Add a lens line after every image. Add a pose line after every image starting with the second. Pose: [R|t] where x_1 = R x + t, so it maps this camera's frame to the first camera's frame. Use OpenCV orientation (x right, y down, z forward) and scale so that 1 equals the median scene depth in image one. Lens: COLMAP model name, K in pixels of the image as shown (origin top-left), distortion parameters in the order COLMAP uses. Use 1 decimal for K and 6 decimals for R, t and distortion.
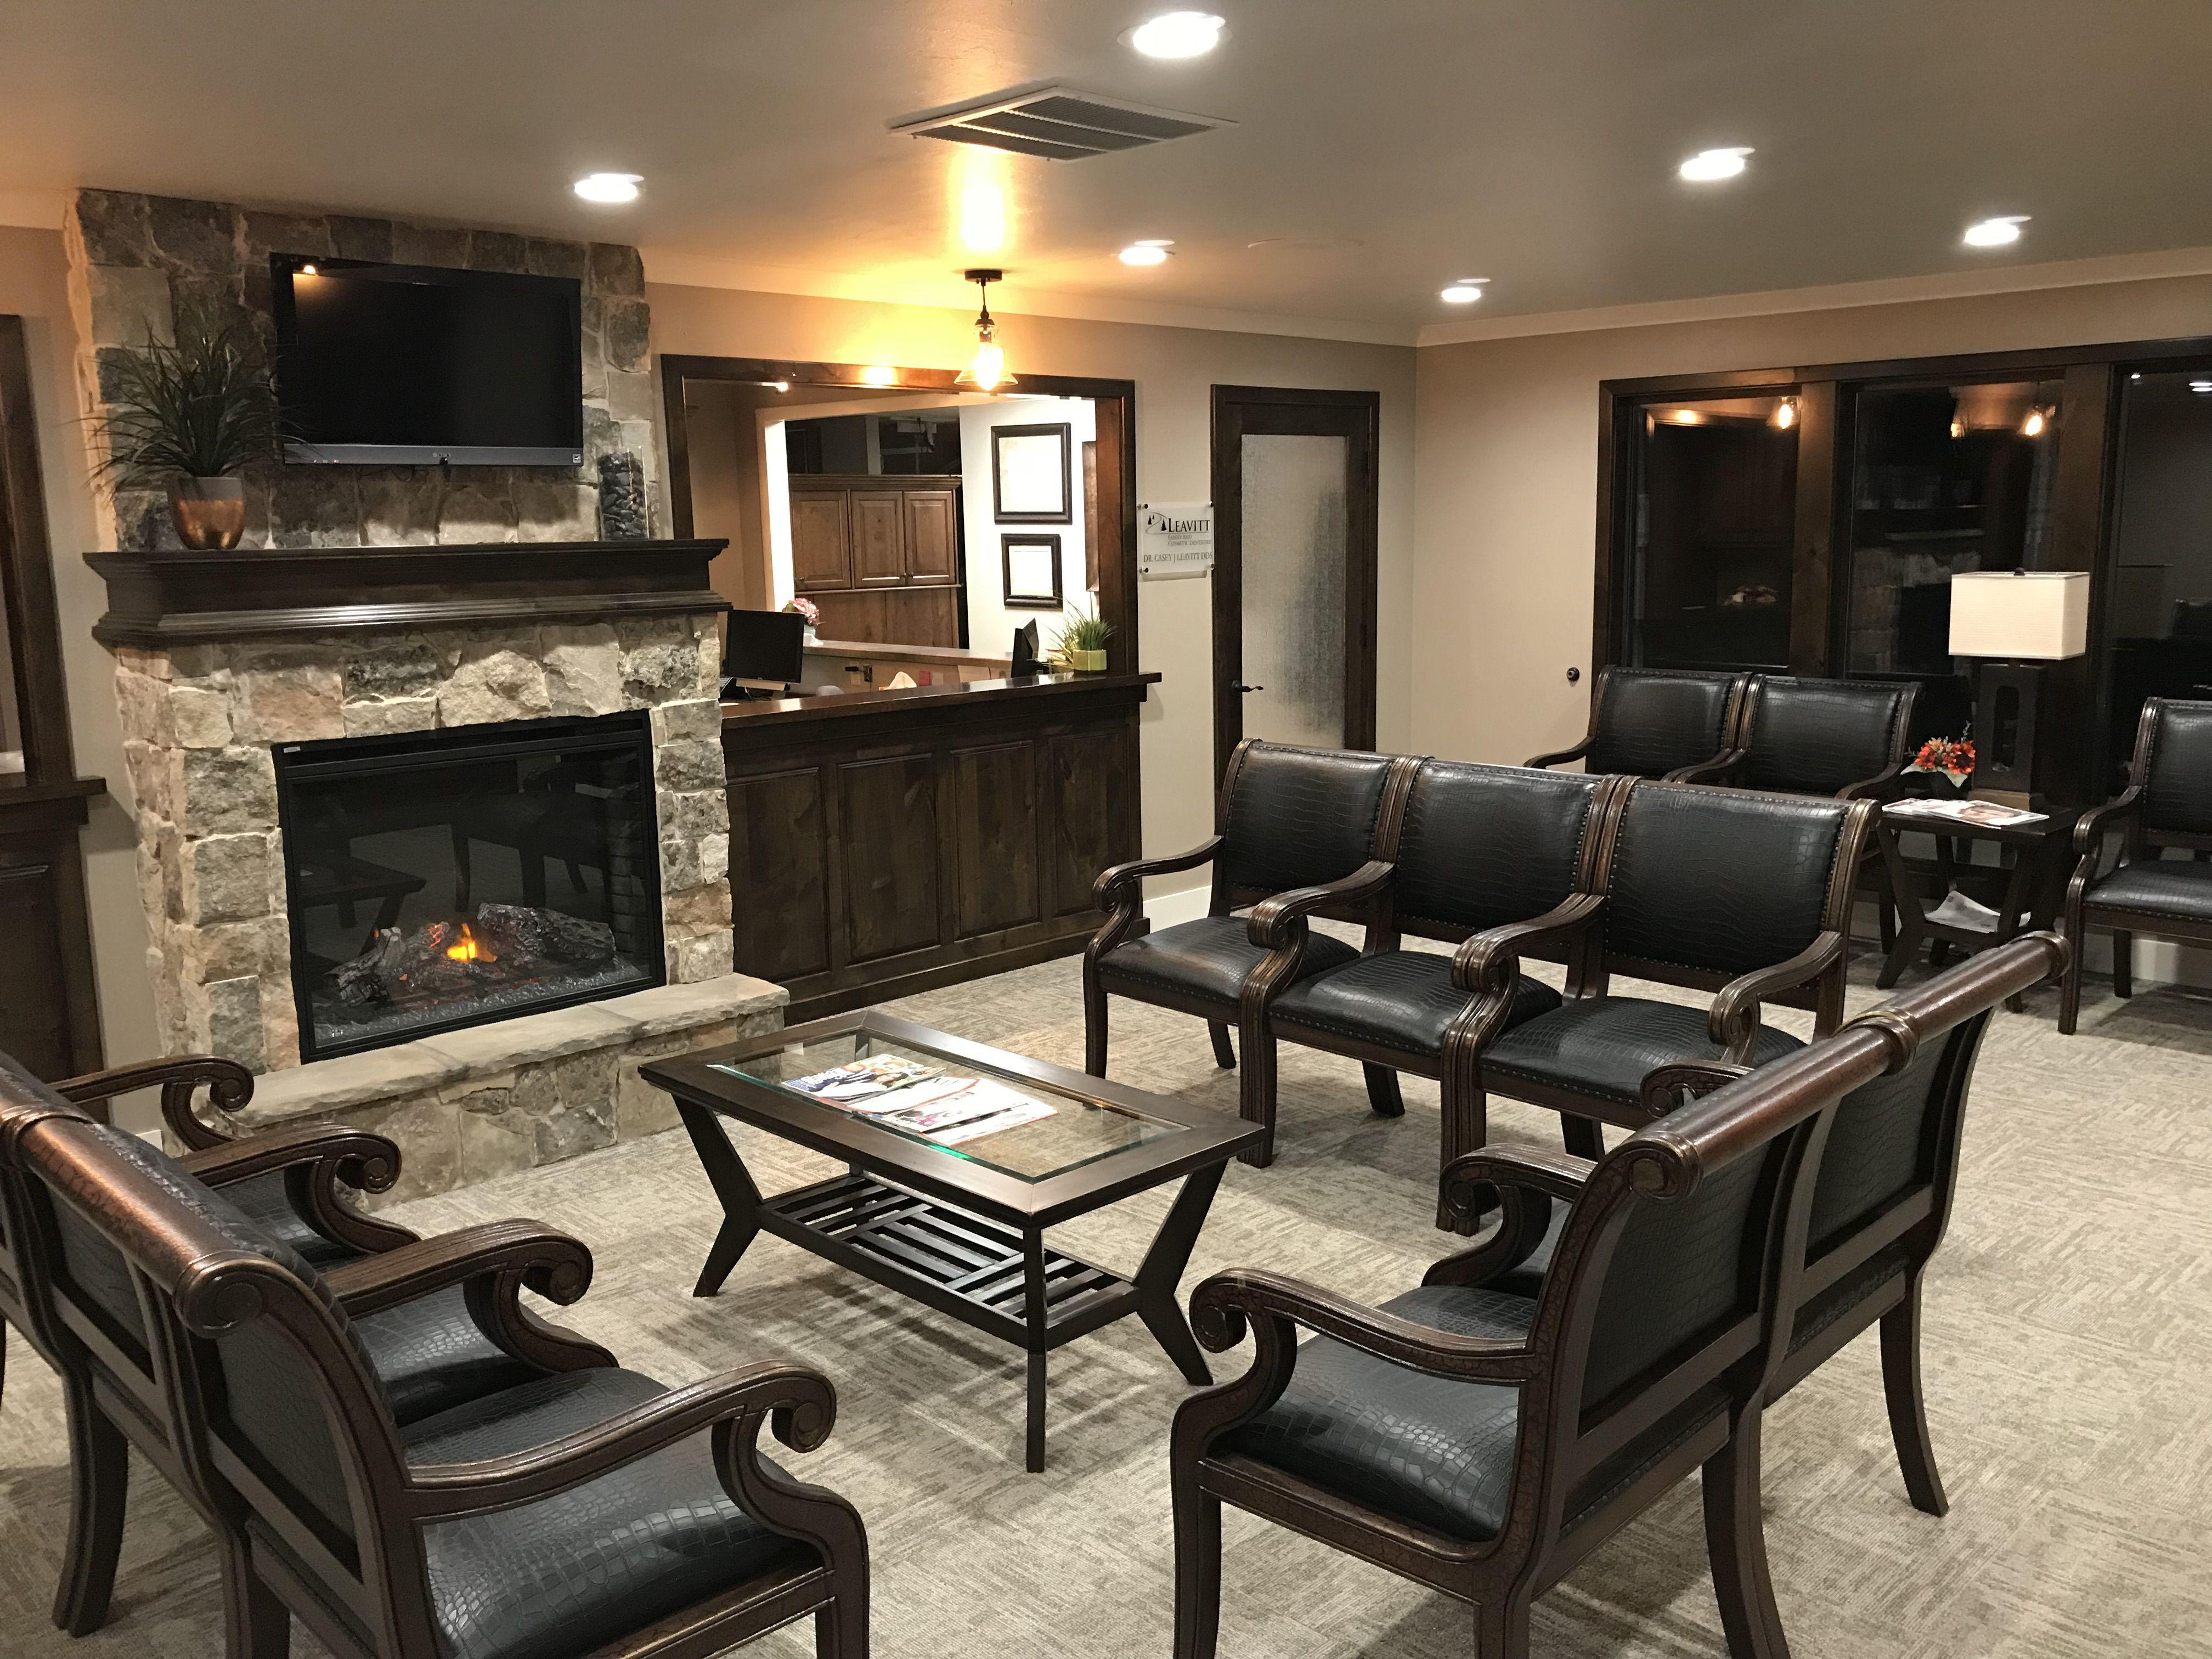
lens RADIAL K [[1808.9, 0, 1106.0], [0, 1808.9, 829.5], [0, 0, 1]] dist [0.003291, -0.061013]
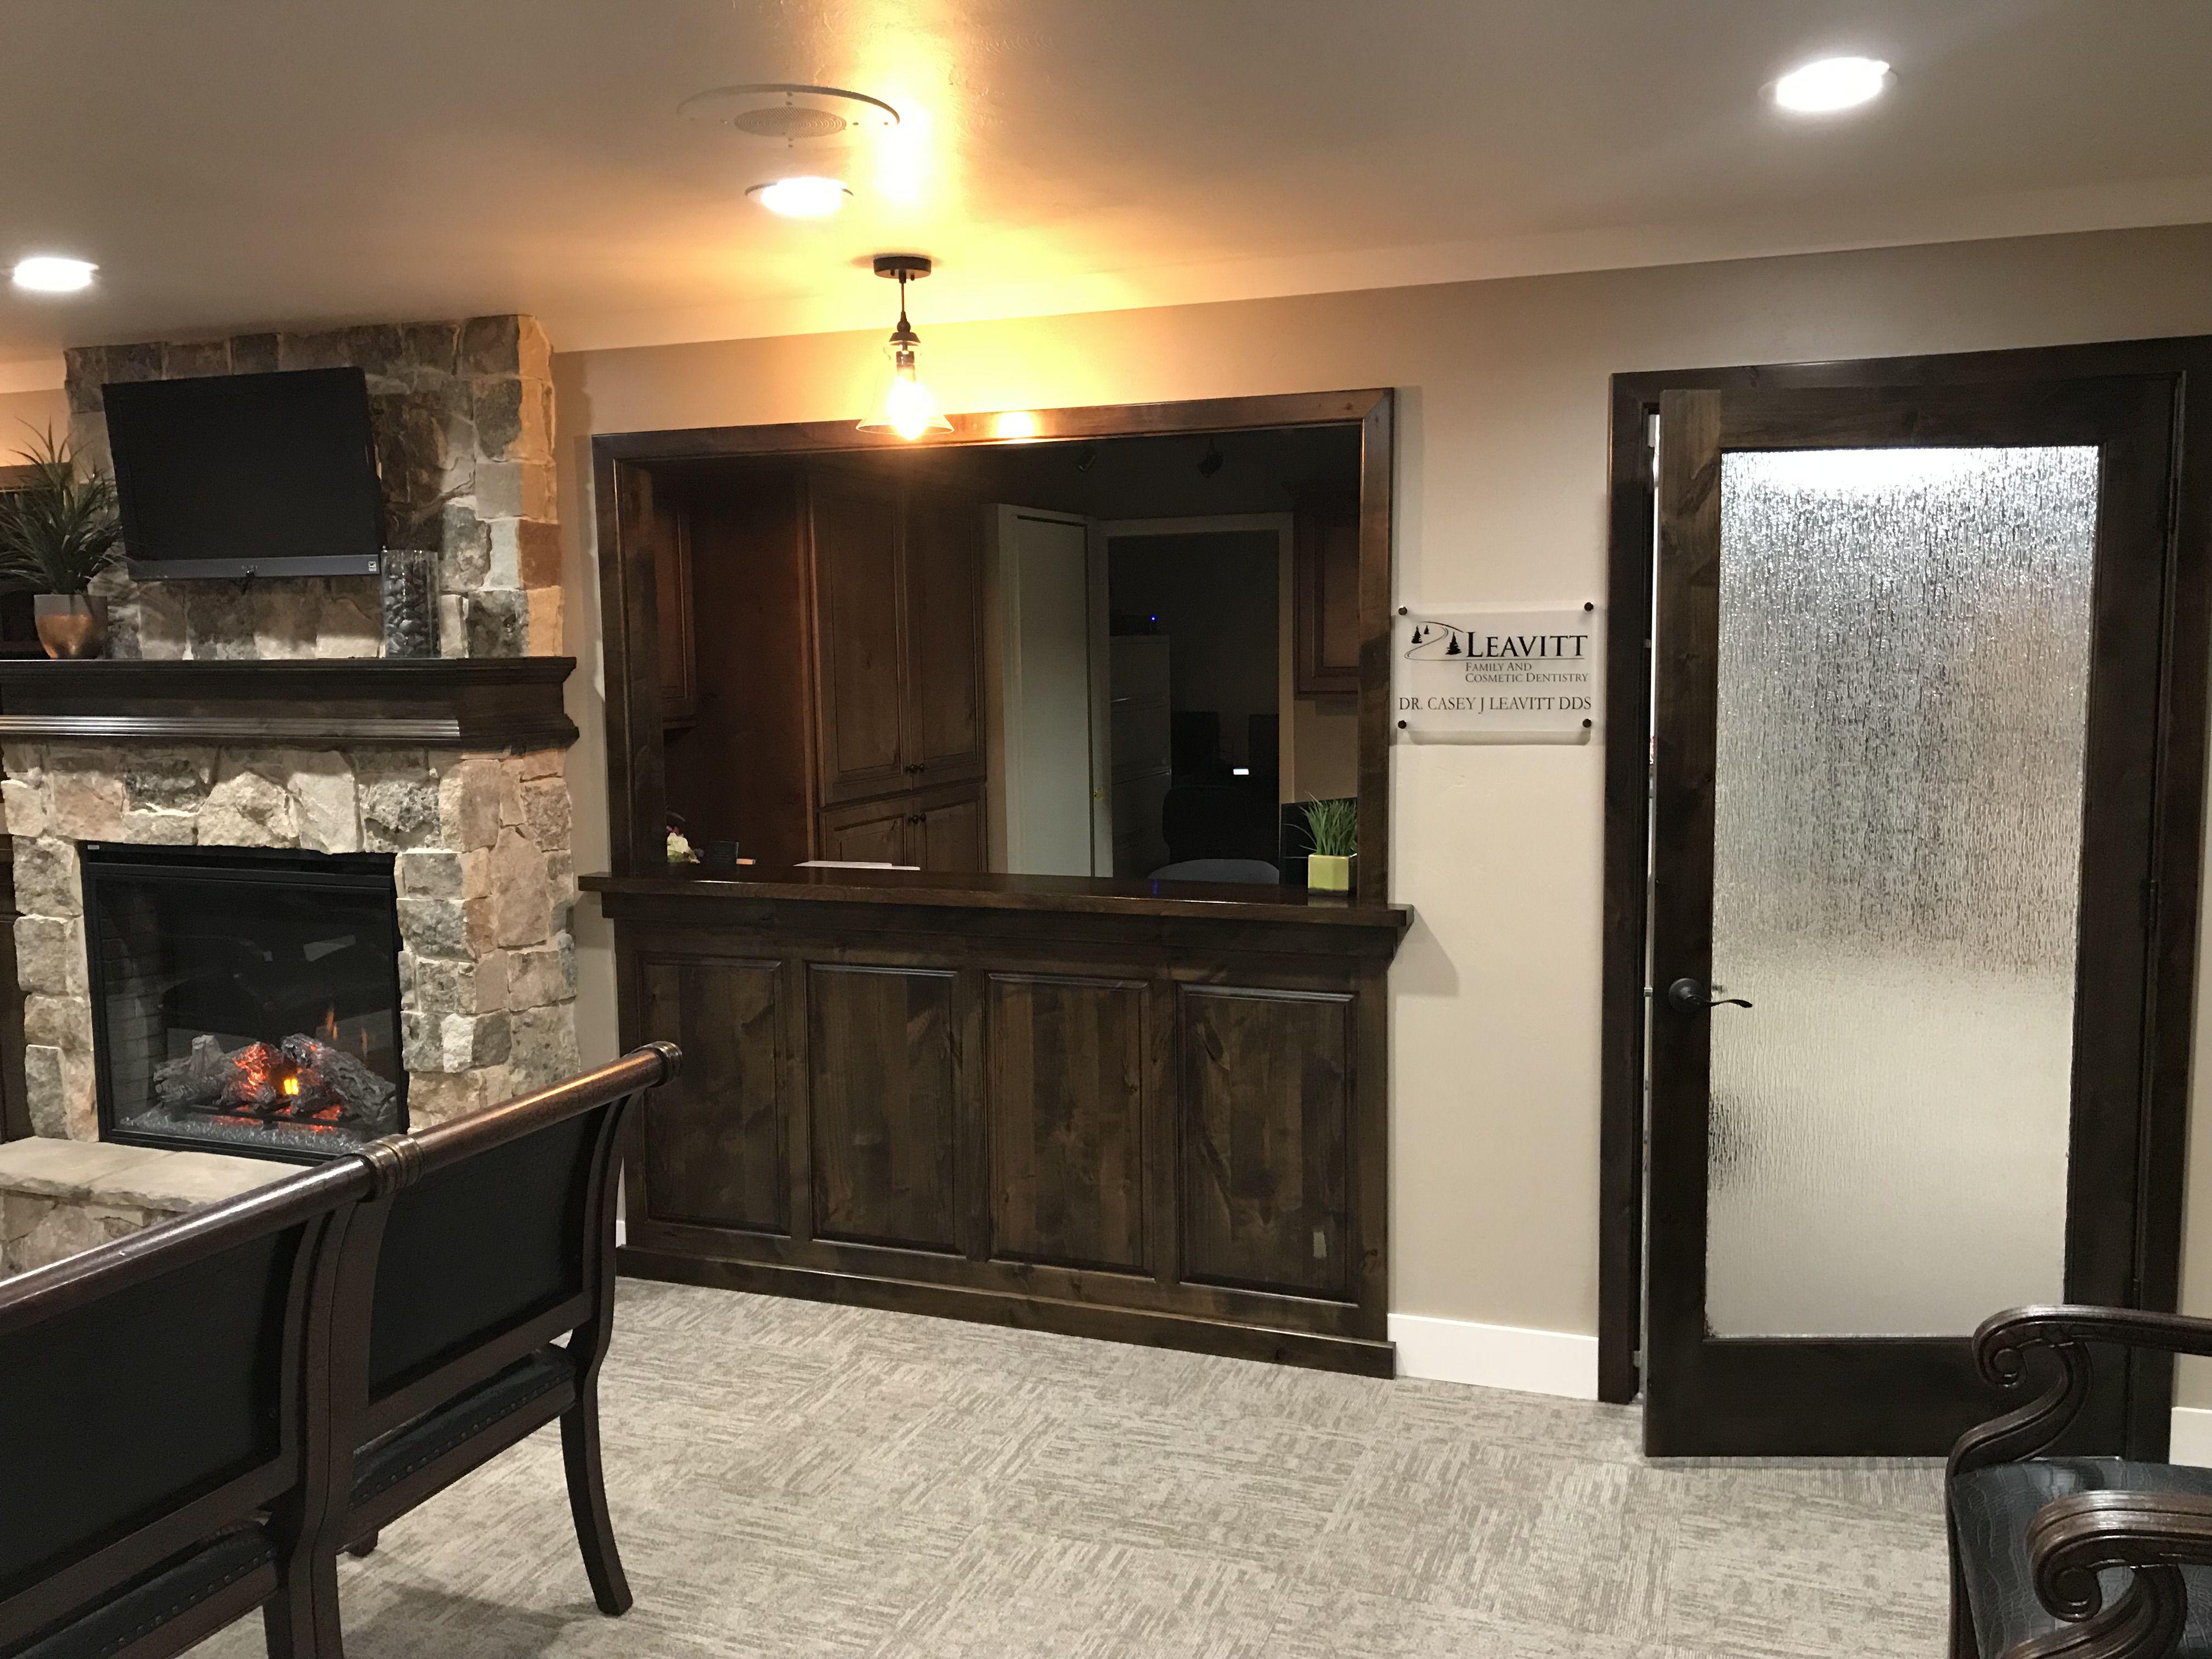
lens RADIAL K [[1799.3, 0, 1110.4], [0, 1799.3, 803.2], [0, 0, 1]] dist [0.006852, -0.002337]
pose [[0.420045, 0.098406, -0.902152, 0.658601], [-0.148542, 0.988152, 0.038625, -0.173927], [0.895264, 0.117783, 0.429685, 0.935466]]
